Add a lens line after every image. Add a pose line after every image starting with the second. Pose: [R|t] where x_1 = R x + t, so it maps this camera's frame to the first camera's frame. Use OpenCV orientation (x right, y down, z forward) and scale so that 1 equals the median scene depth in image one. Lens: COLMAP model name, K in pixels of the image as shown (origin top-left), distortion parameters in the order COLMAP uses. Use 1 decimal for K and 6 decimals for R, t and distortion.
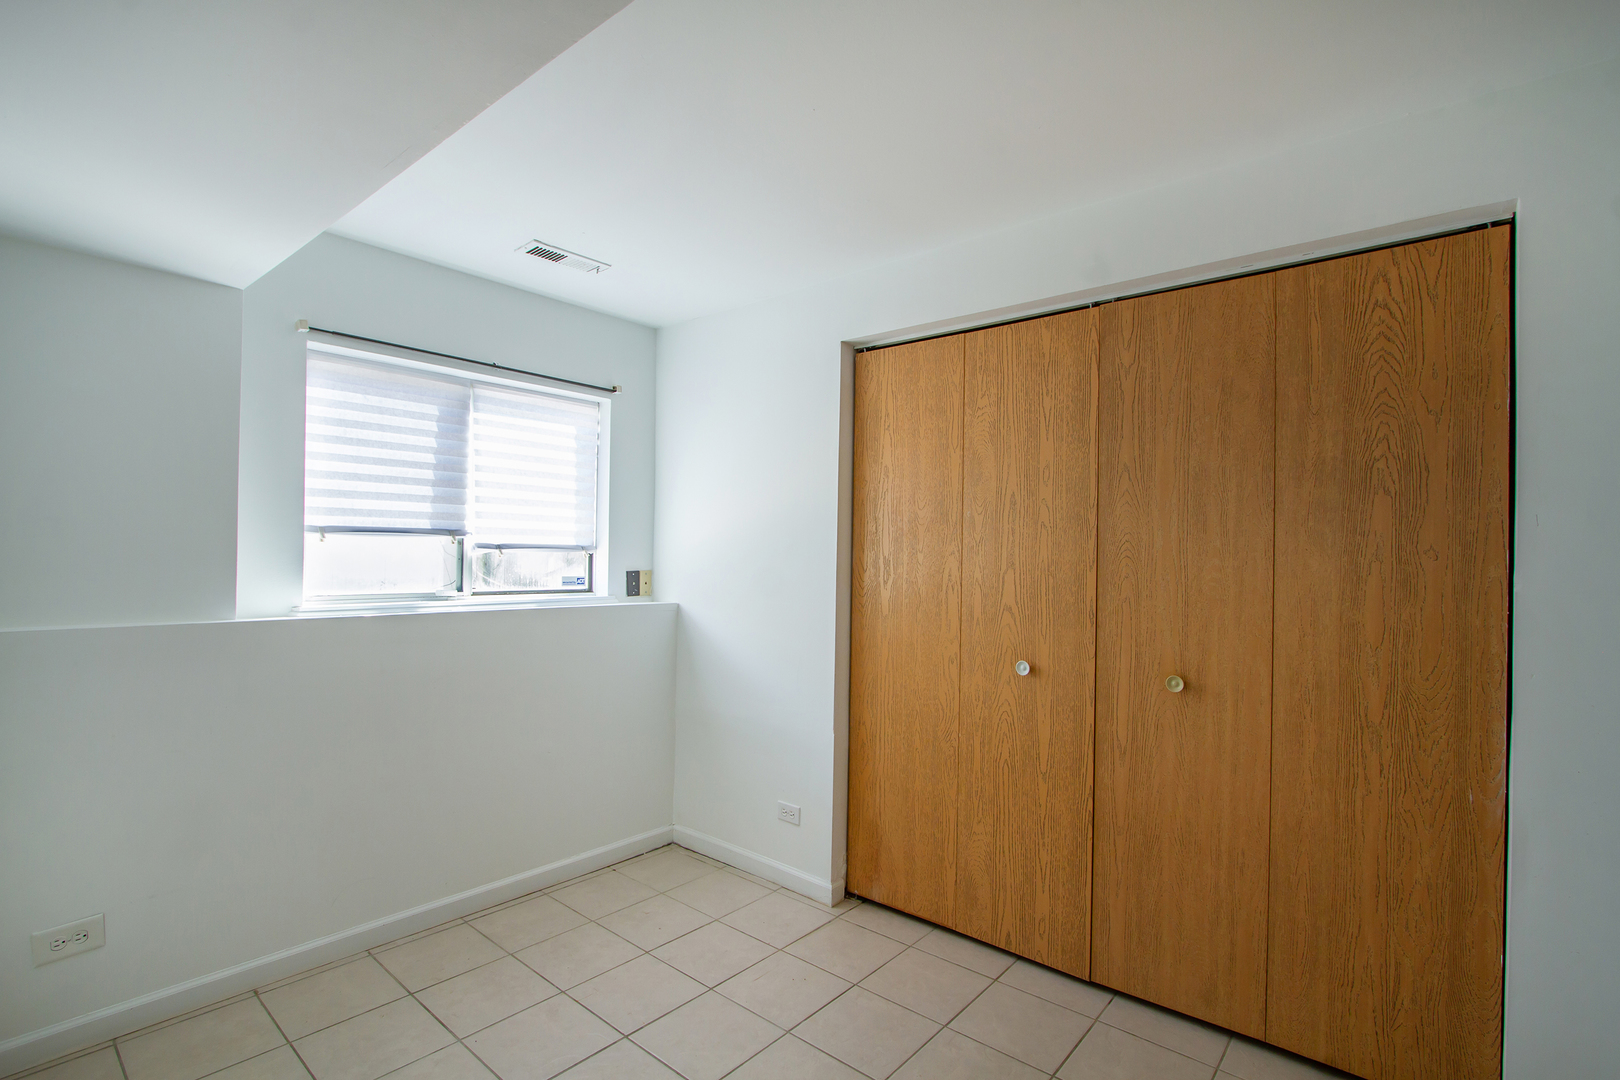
lens RADIAL K [[749.9, 0, 803.6], [0, 749.9, 543.6], [0, 0, 1]] dist [-0.021186, 0.000043]
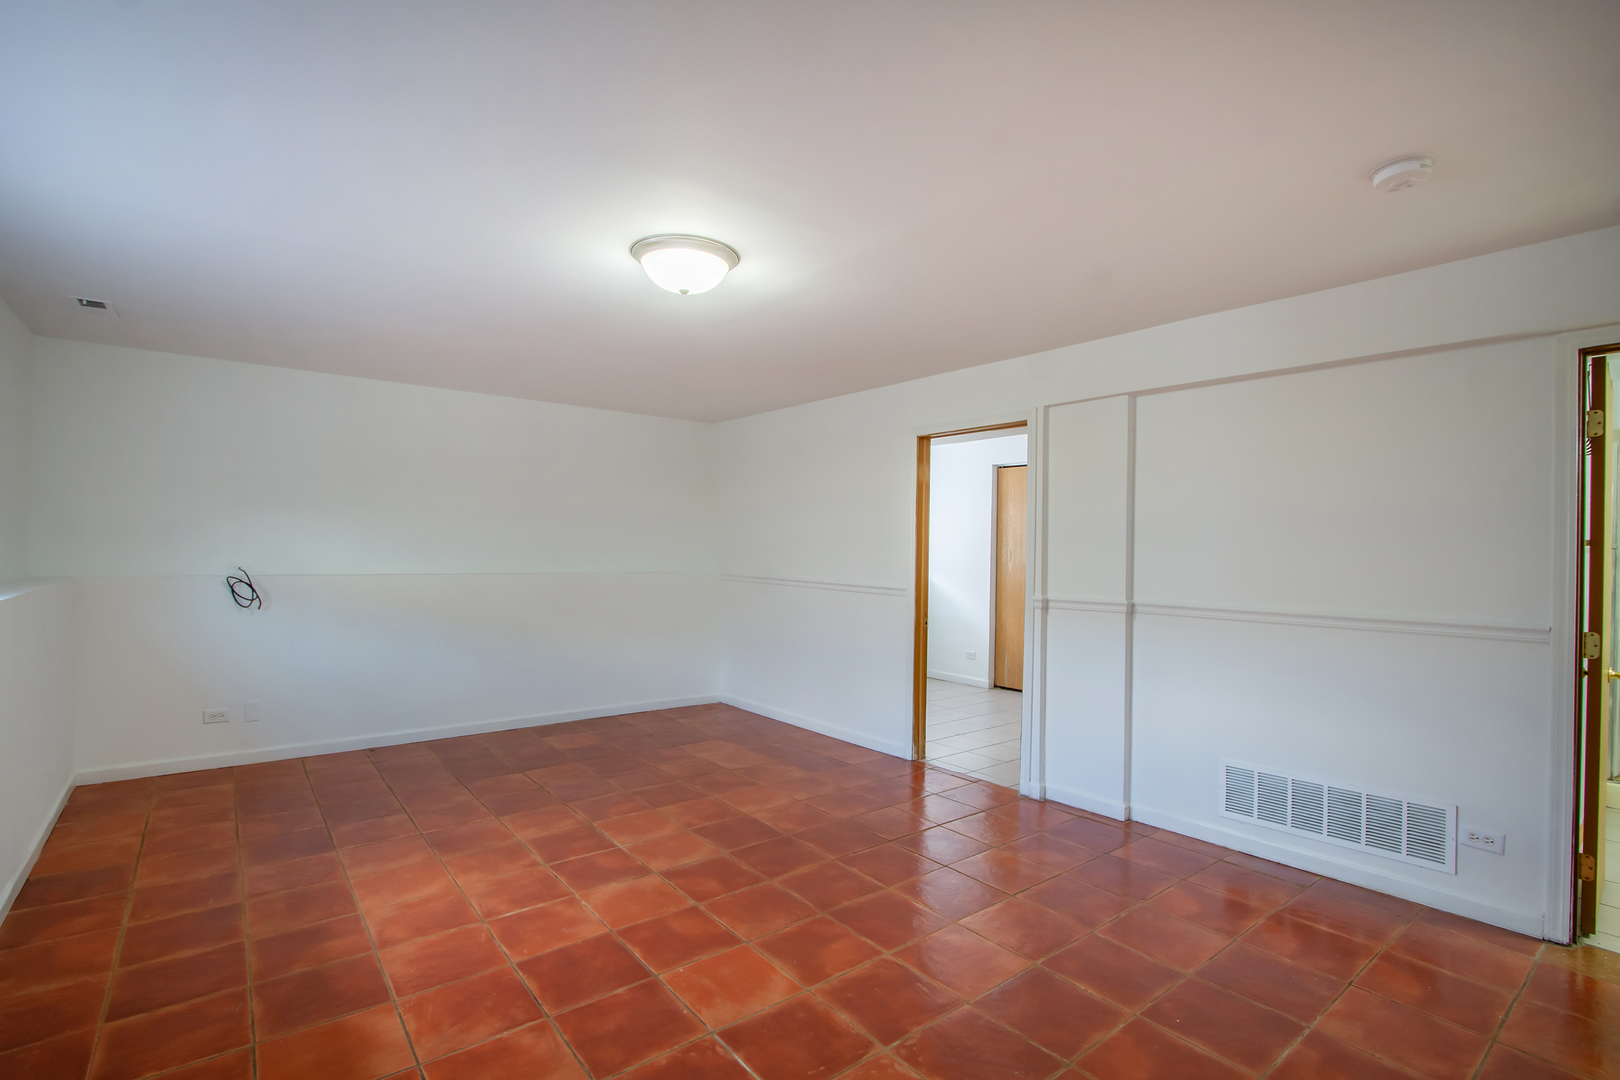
lens RADIAL K [[749.9, 0, 803.3], [0, 749.9, 546.0], [0, 0, 1]] dist [-0.021186, 0.000043]
pose [[0.981820, -0.001316, -0.189809, -0.097833], [0.002140, 0.999989, 0.004135, -0.009771], [0.189802, -0.004466, 0.981812, -1.613398]]
